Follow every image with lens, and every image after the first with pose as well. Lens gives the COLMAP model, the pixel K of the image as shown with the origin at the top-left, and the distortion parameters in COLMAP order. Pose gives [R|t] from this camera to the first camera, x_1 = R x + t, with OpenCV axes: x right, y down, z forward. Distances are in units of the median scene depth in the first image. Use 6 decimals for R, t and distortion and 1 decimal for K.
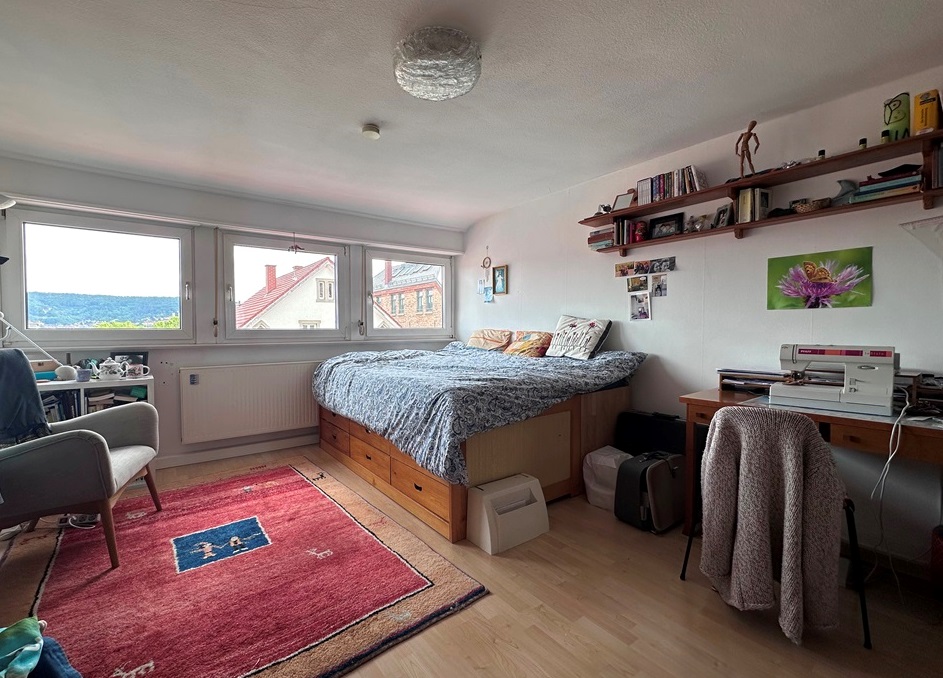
lens RADIAL K [[405.3, 0, 467.4], [0, 405.3, 338.4], [0, 0, 1]] dist [0.000319, 0.000020]
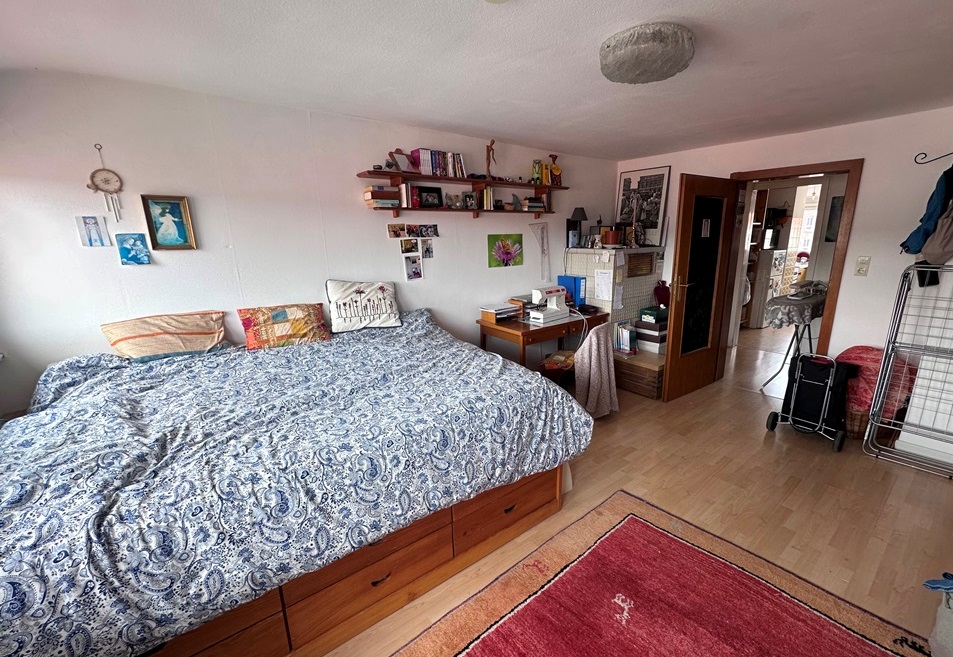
lens RADIAL K [[412.5, 0, 475.9], [0, 412.5, 333.2], [0, 0, 1]] dist [-0.000867, 0.000556]
pose [[-0.006846, -0.233360, 0.972366, -0.710043], [0.041693, 0.971477, 0.233440, -0.160254], [-0.999107, 0.042139, 0.003079, 0.846183]]
